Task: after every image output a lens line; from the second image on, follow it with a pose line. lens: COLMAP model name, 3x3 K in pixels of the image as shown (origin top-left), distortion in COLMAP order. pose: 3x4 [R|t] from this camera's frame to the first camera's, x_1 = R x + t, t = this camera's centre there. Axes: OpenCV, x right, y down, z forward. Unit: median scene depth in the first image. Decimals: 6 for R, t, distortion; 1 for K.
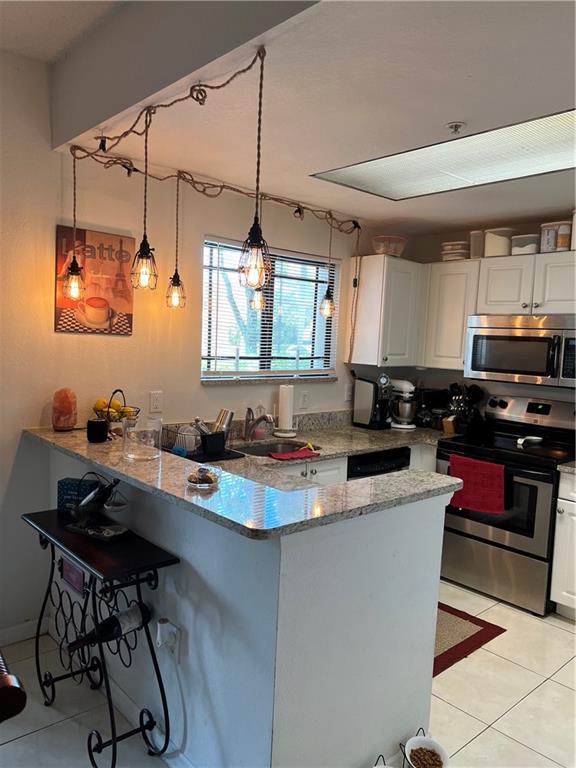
lens RADIAL K [[595.5, 0, 277.0], [0, 595.5, 386.8], [0, 0, 1]] dist [0.066628, -0.097381]
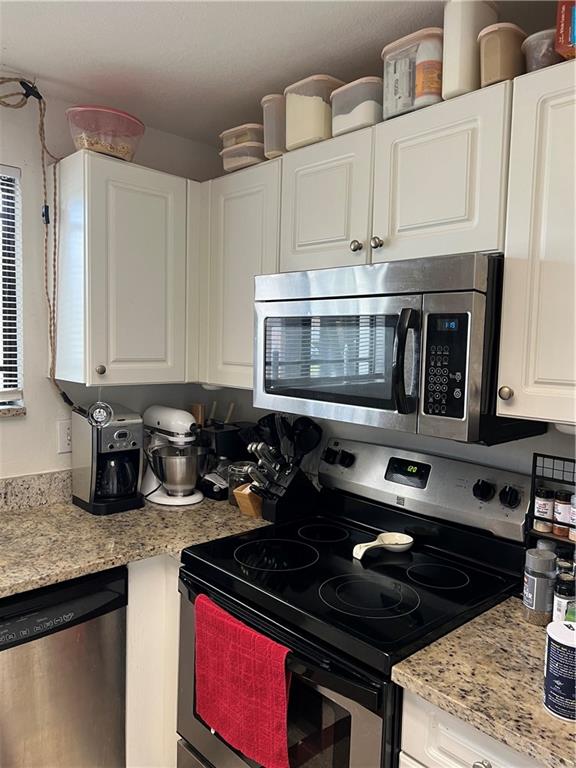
lens RADIAL K [[590.0, 0, 288.0], [0, 590.0, 384.0], [0, 0, 1]] dist [0.078566, -0.090821]
pose [[0.999735, -0.017092, 0.015451, 0.346322], [0.017310, 0.999750, -0.014127, -0.028077], [-0.015206, 0.014391, 0.999781, 0.555602]]
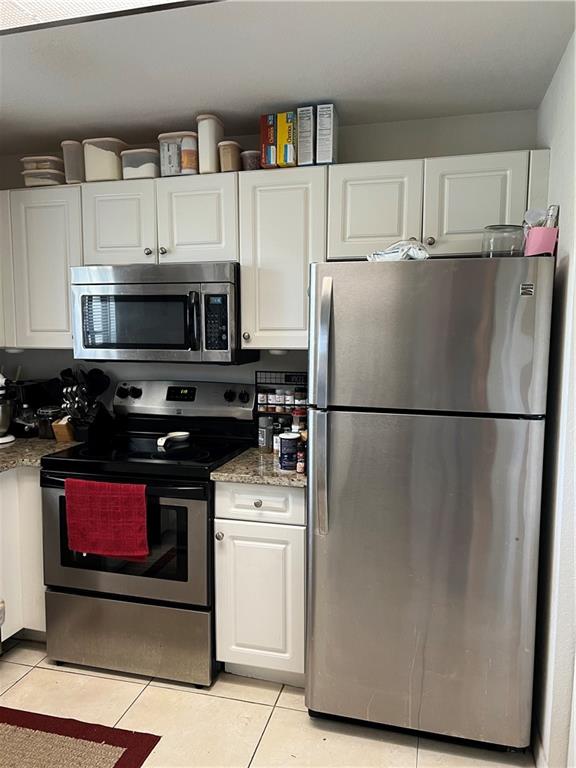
lens RADIAL K [[590.0, 0, 288.0], [0, 590.0, 384.0], [0, 0, 1]] dist [0.078566, -0.090821]
pose [[0.833833, -0.092259, 0.544253, 0.150329], [0.082910, 0.995682, 0.041759, 0.004390], [-0.545756, 0.010304, 0.837881, 0.317649]]
